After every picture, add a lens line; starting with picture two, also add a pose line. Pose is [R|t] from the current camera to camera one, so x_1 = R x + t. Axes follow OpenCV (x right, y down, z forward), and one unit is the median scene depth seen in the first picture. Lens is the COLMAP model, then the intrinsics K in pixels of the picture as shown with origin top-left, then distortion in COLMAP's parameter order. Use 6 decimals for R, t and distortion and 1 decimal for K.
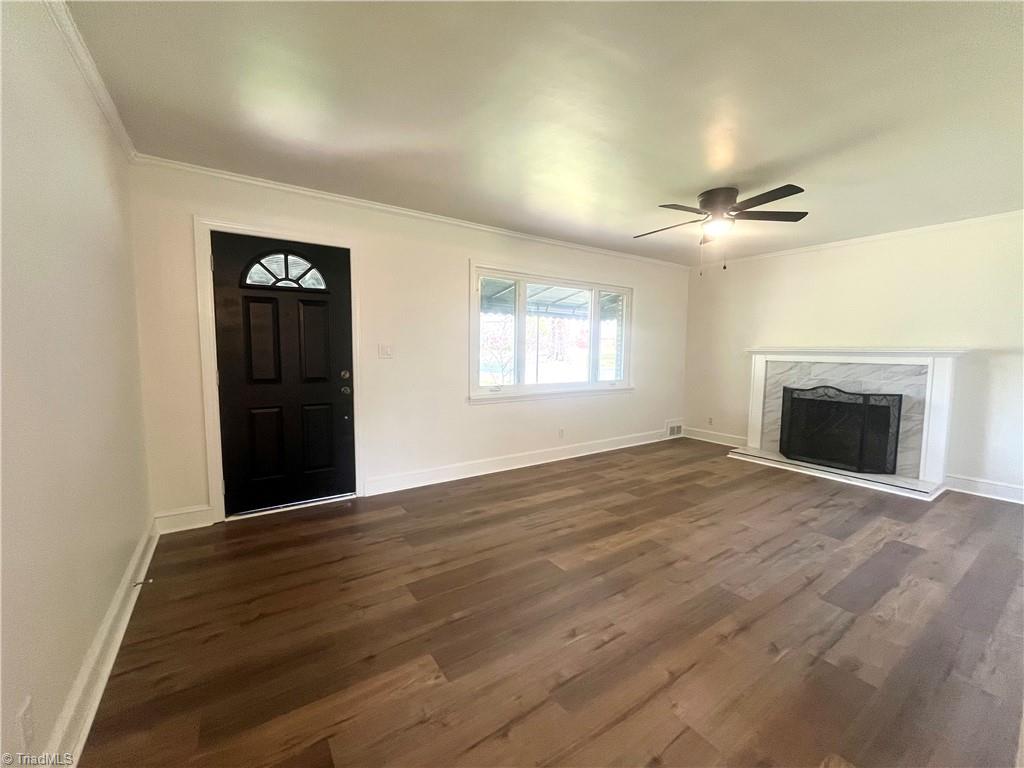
lens RADIAL K [[412.4, 0, 510.5], [0, 412.4, 383.6], [0, 0, 1]] dist [-0.003186, -0.000381]
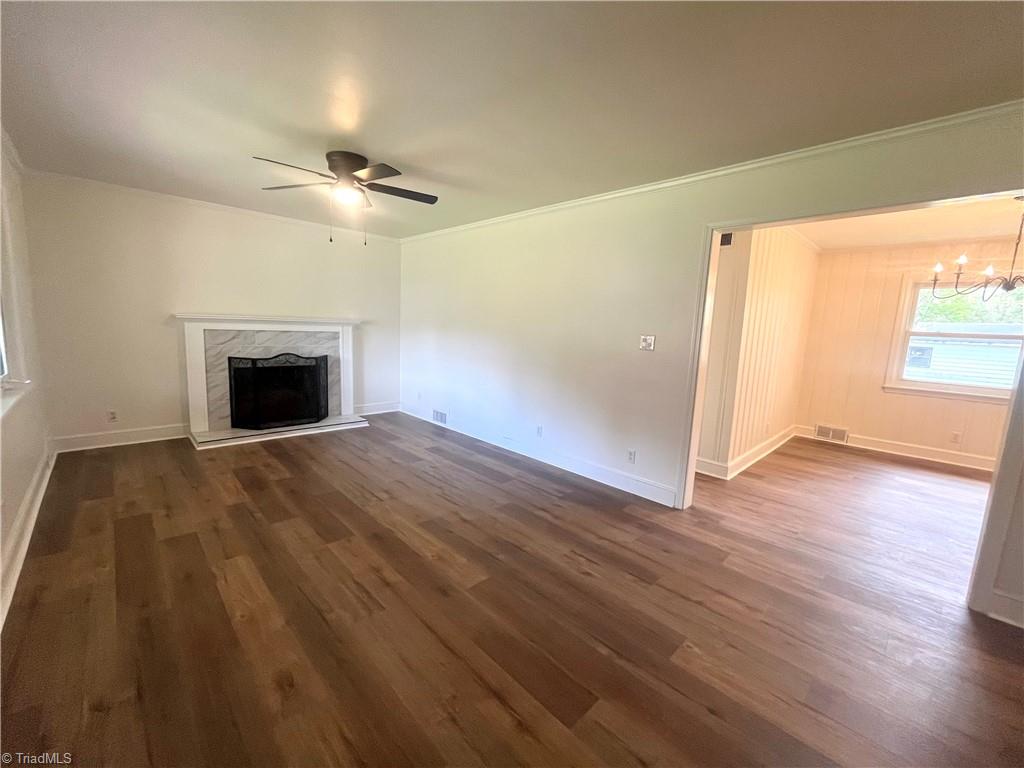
lens RADIAL K [[412.4, 0, 510.5], [0, 412.4, 383.6], [0, 0, 1]] dist [-0.003186, -0.000381]
pose [[-0.170878, -0.155763, 0.972902, -0.429824], [0.036856, 0.985724, 0.164289, -0.076779], [-0.984603, 0.063930, -0.162698, 0.647446]]
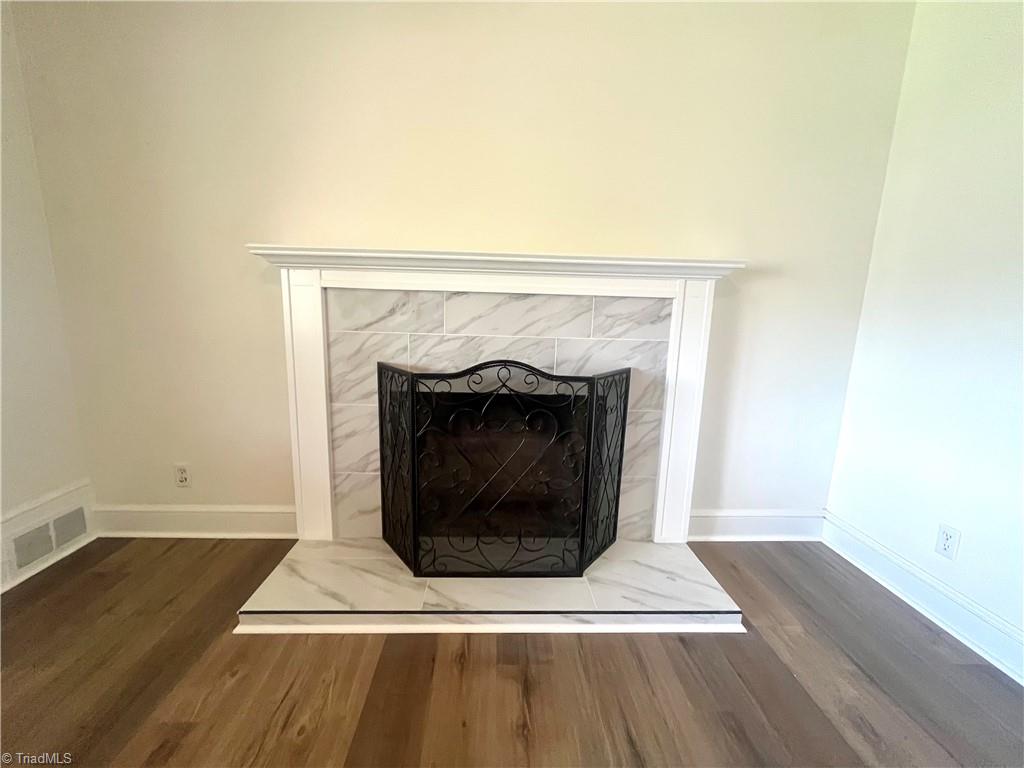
lens RADIAL K [[412.4, 0, 510.5], [0, 412.4, 383.6], [0, 0, 1]] dist [-0.003186, -0.000381]
pose [[0.535081, -0.140744, 0.832994, 0.522525], [0.047618, 0.989482, 0.136597, -0.022288], [-0.843457, -0.033425, 0.536155, 0.873238]]
